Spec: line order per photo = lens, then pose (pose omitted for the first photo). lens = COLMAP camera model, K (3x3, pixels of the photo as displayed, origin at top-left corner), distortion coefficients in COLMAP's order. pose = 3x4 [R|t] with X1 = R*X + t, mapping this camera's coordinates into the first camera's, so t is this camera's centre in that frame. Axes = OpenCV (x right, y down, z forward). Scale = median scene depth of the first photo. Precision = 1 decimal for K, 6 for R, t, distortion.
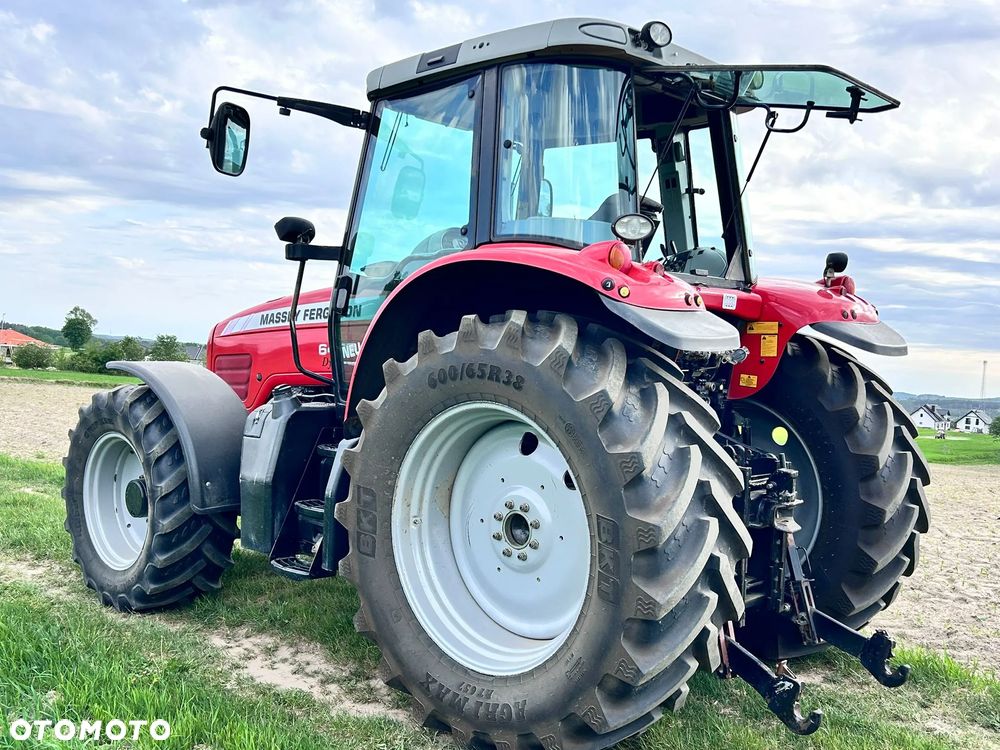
lens RADIAL K [[1041.5, 0, 500.0], [0, 1041.5, 375.0], [0, 0, 1]] dist [0.141384, -0.398391]
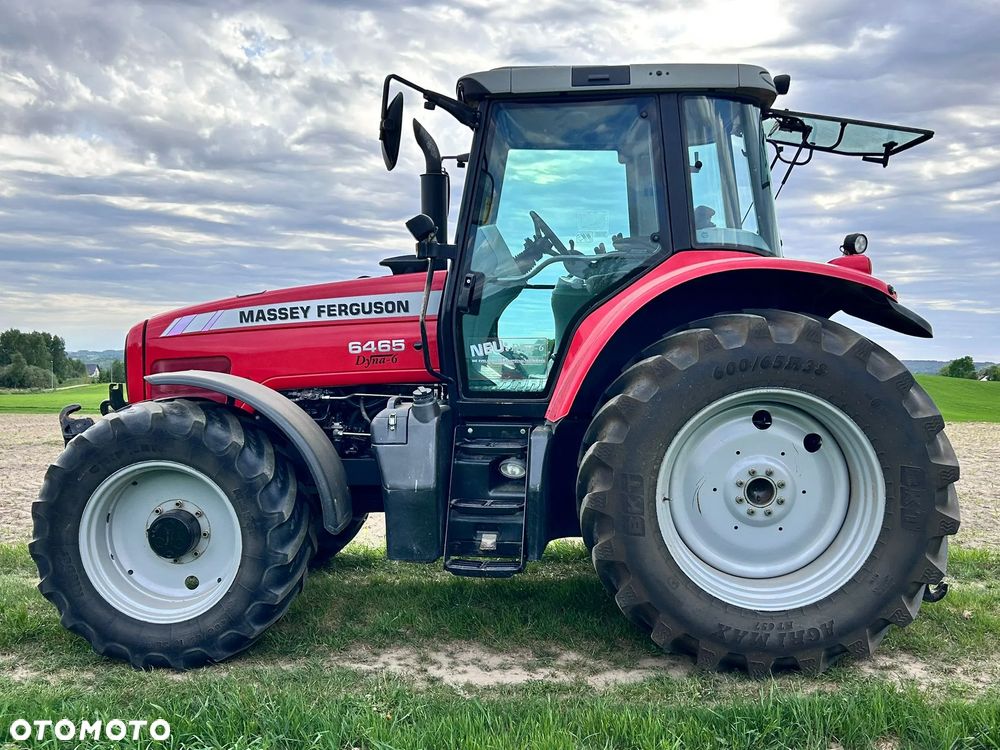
lens RADIAL K [[1041.5, 0, 500.0], [0, 1041.5, 375.0], [0, 0, 1]] dist [0.141384, -0.398391]
pose [[0.761559, -0.070200, 0.644283, -0.904275], [0.044326, 0.997430, 0.056284, -0.062360], [-0.646578, -0.014306, 0.762713, 0.248390]]
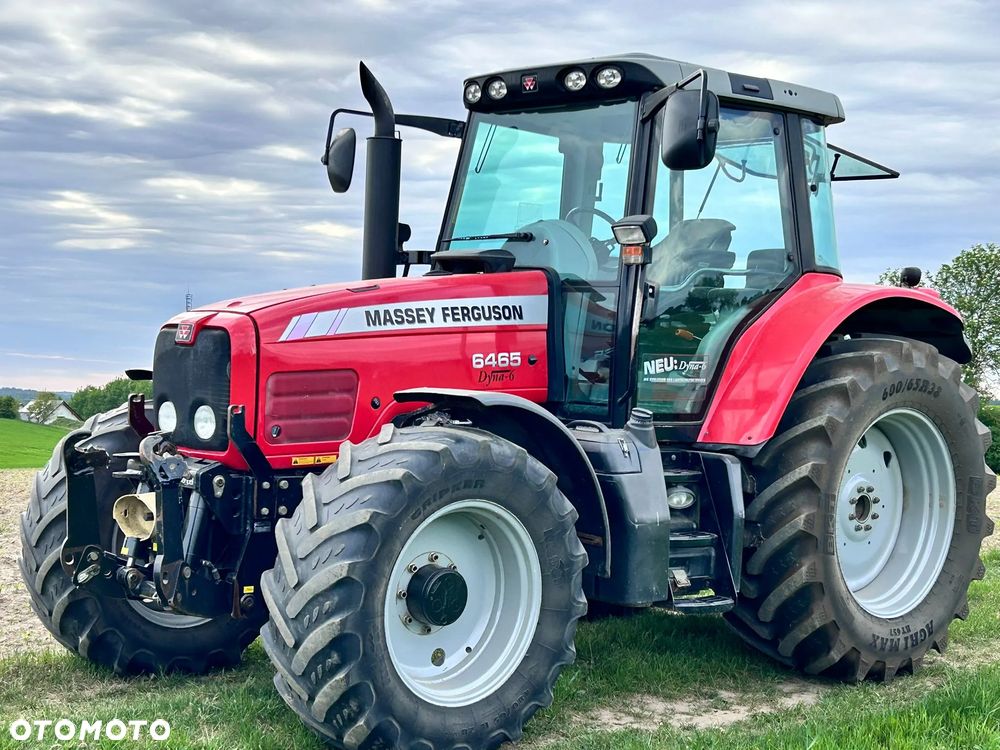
lens RADIAL K [[1614.6, 0, 500.0], [0, 1614.6, 375.0], [0, 0, 1]] dist [0.044969, 0.033197]
pose [[0.090466, -0.052694, 0.994505, -1.794644], [-0.008222, 0.998526, 0.053655, -0.103419], [-0.995866, -0.013031, 0.089899, 1.158963]]
